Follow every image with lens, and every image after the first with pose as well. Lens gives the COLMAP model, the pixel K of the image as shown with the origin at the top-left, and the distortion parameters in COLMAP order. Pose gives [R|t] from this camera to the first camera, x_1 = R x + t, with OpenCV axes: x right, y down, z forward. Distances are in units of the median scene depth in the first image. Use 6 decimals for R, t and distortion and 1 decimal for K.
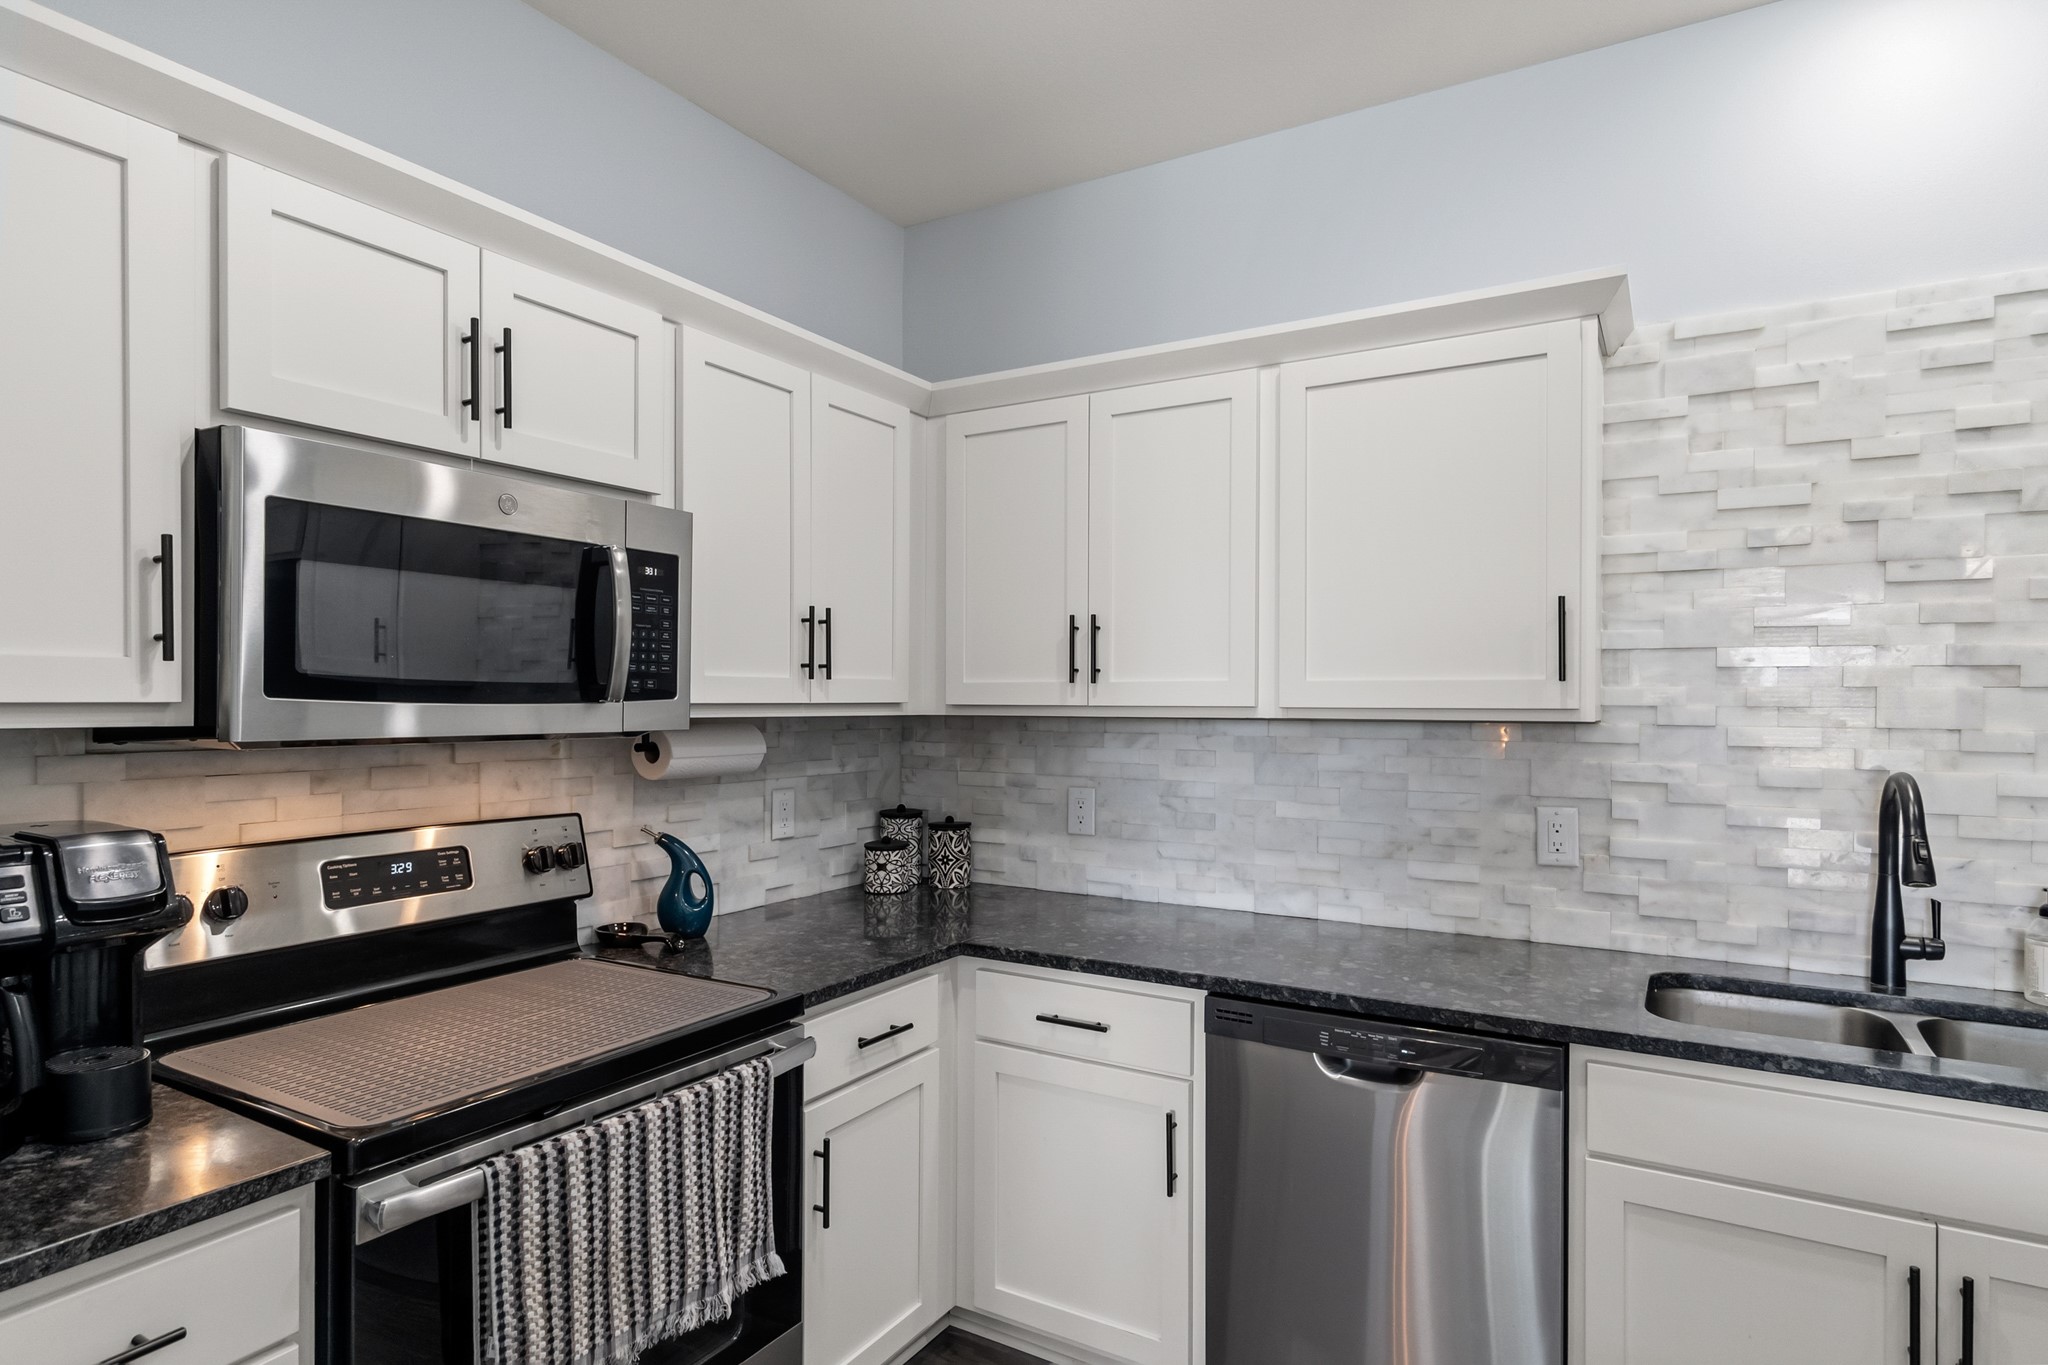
lens RADIAL K [[1091.6, 0, 1029.5], [0, 1091.6, 694.2], [0, 0, 1]] dist [0.000022, 0.000001]
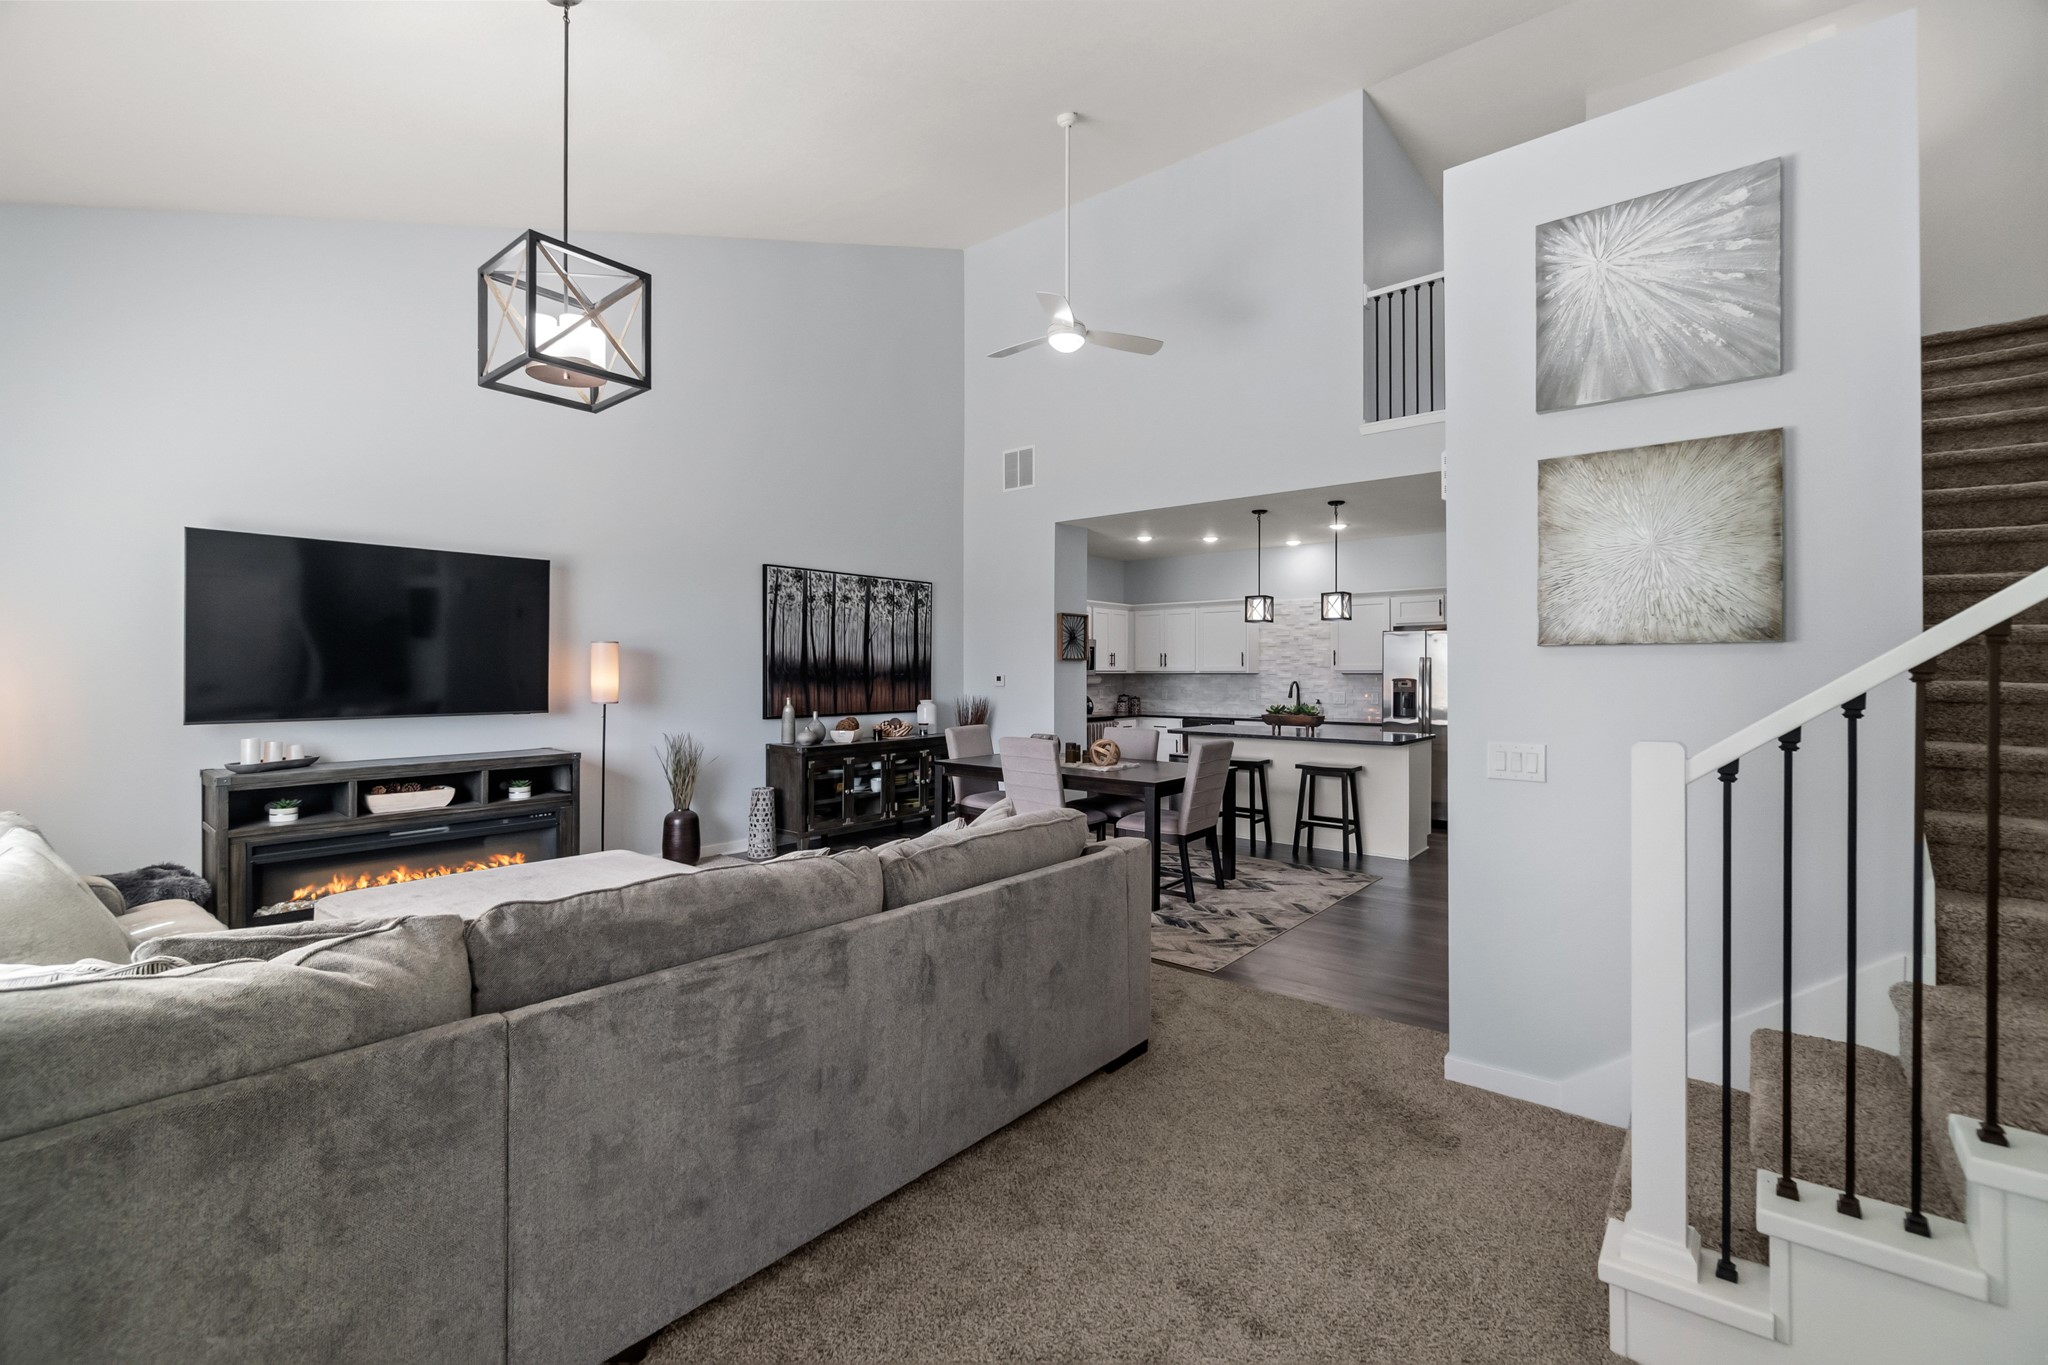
lens RADIAL K [[882.4, 0, 1019.6], [0, 882.4, 675.3], [0, 0, 1]] dist [-0.002581, 0.000039]
pose [[0.988564, -0.002944, -0.150775, 0.005888], [0.003904, 0.999974, 0.006073, 0.003060], [0.150753, -0.006592, 0.988549, -3.169856]]
